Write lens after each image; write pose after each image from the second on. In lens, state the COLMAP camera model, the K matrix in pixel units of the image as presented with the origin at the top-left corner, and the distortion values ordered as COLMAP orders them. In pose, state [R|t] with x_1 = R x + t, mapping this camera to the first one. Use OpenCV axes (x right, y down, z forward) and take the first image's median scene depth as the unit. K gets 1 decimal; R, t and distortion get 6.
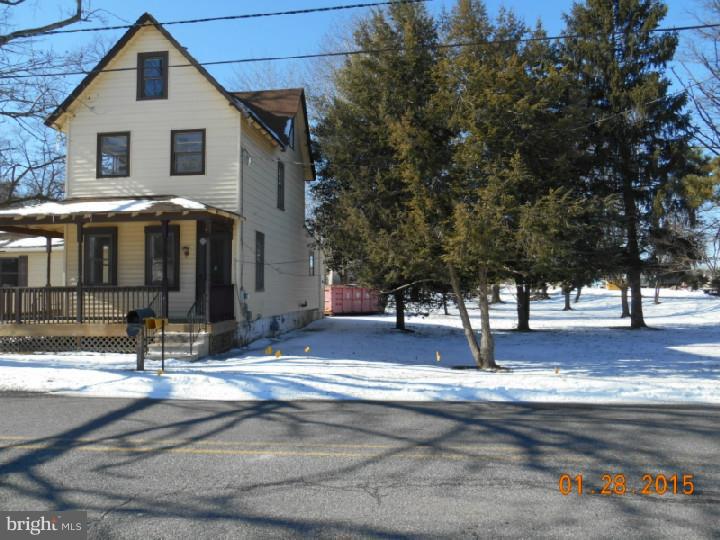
lens RADIAL K [[575.7, 0, 360.0], [0, 575.7, 270.0], [0, 0, 1]] dist [-0.009150, 0.008185]
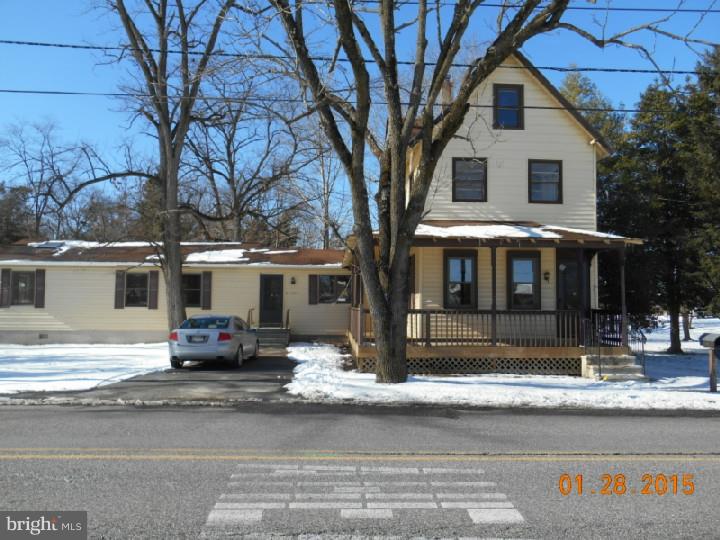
lens RADIAL K [[575.7, 0, 360.0], [0, 575.7, 270.0], [0, 0, 1]] dist [-0.009150, 0.008185]
pose [[0.983701, 0.027429, 0.177707, -0.808183], [-0.021555, 0.999158, -0.034901, -0.000153], [-0.178515, 0.030501, 0.983464, 0.034463]]
